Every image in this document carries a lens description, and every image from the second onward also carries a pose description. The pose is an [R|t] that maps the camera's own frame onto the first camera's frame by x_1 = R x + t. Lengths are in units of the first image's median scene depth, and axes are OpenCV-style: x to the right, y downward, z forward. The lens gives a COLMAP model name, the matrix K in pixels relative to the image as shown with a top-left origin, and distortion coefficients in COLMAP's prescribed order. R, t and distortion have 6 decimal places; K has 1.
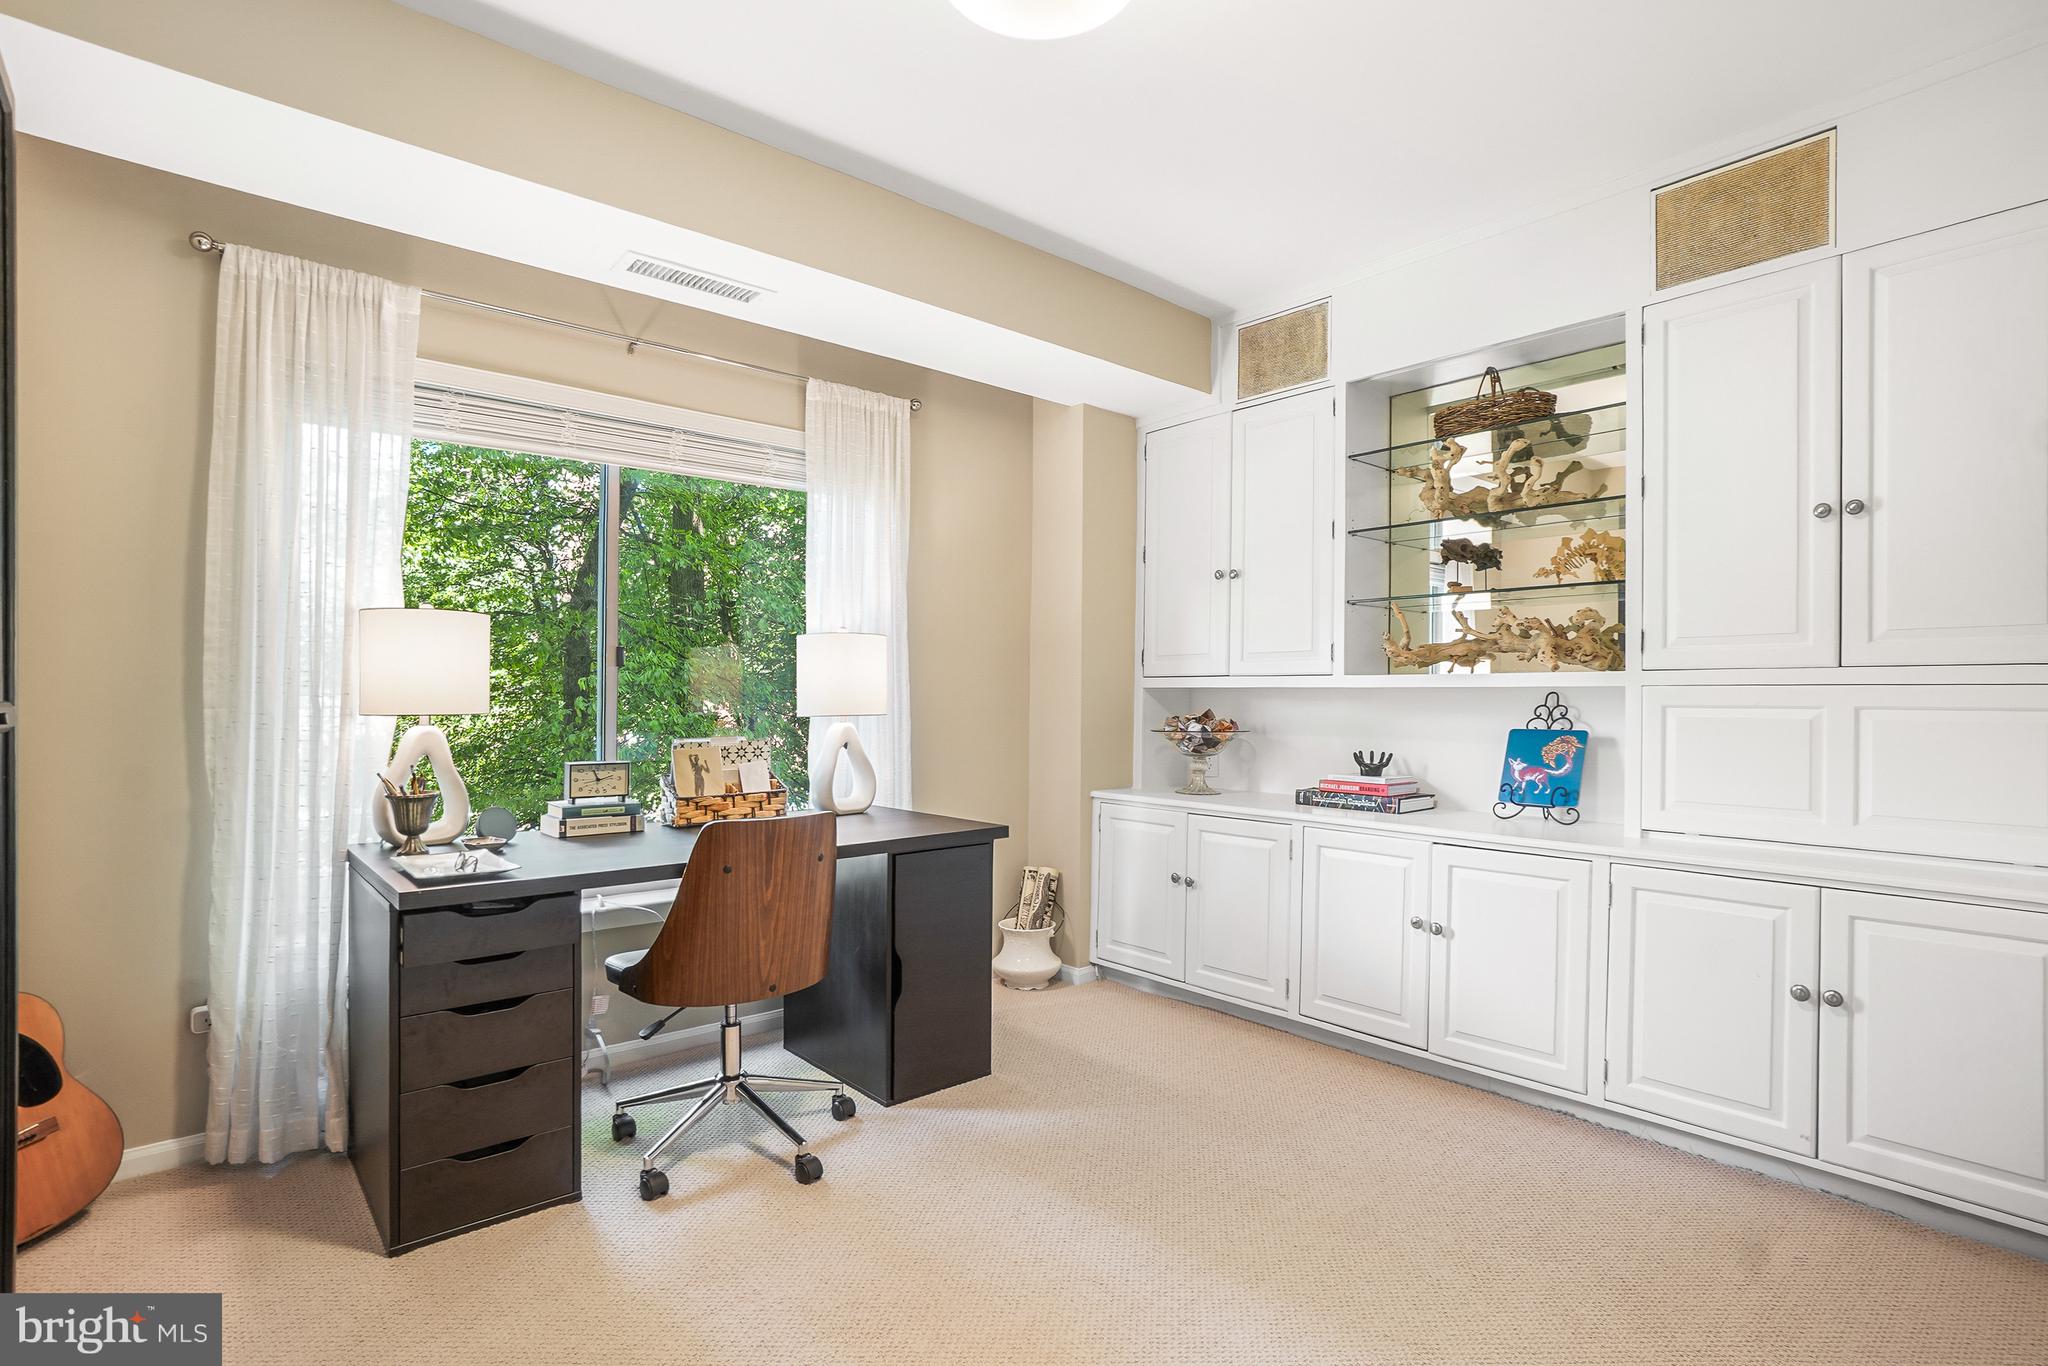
lens RADIAL K [[896.3, 0, 1024.0], [0, 896.3, 683.0], [0, 0, 1]] dist [-0.000372, -0.000034]
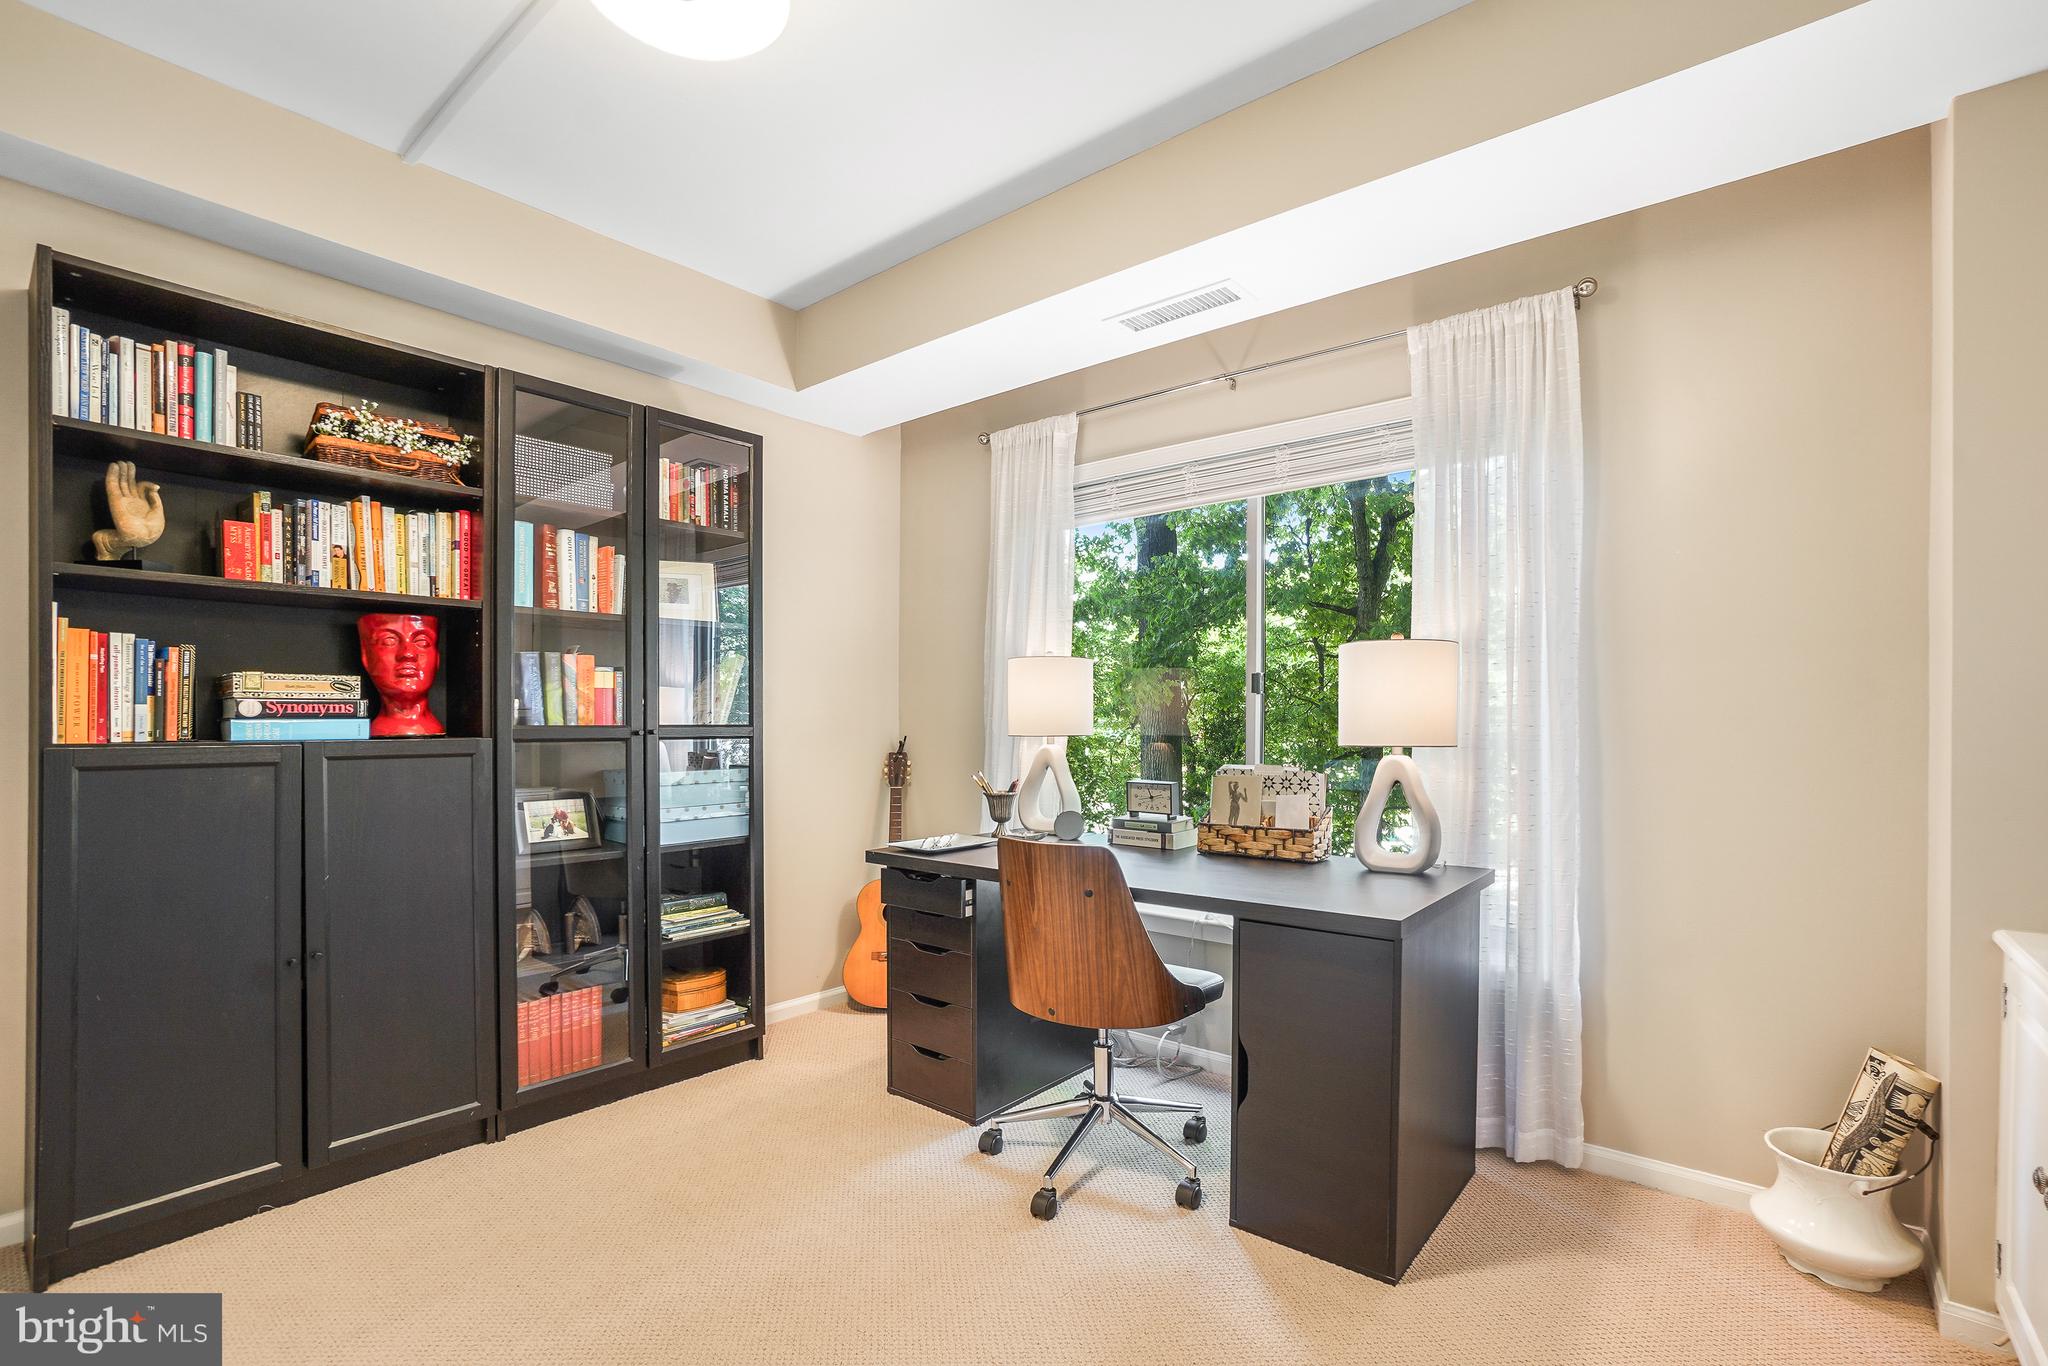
lens RADIAL K [[919.0, 0, 1052.3], [0, 919.0, 702.0], [0, 0, 1]] dist [-0.000810, -0.000162]
pose [[0.261646, -0.028868, -0.964732, 0.541698], [0.008157, 0.999583, -0.027699, 0.019650], [0.965130, -0.000622, 0.261772, 0.549038]]
